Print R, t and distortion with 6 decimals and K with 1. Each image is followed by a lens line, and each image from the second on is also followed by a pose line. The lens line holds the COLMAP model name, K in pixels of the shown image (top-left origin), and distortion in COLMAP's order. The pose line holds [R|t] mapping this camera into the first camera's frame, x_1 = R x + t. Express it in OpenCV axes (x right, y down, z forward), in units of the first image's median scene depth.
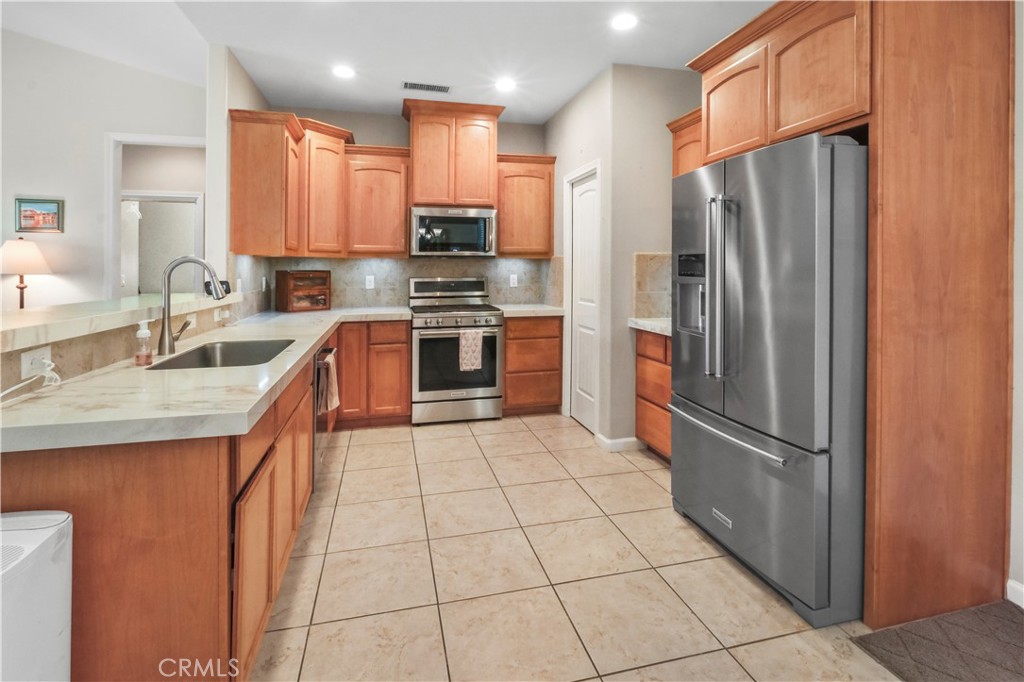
lens RADIAL K [[478.6, 0, 514.0], [0, 478.6, 344.5], [0, 0, 1]] dist [-0.000961, -0.000144]
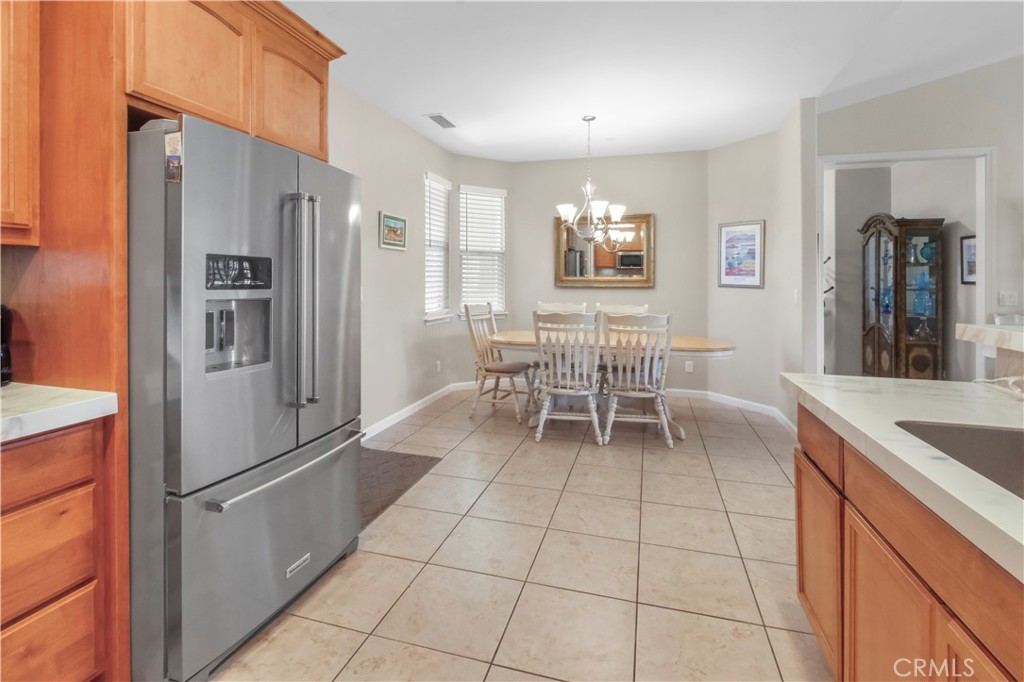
lens RADIAL K [[478.6, 0, 514.7], [0, 478.6, 336.3], [0, 0, 1]] dist [-0.000961, -0.000144]
pose [[-0.864530, -0.059032, 0.499103, -0.317017], [0.072652, 0.967968, 0.240332, -0.222126], [-0.497303, 0.244035, -0.832549, 1.463451]]
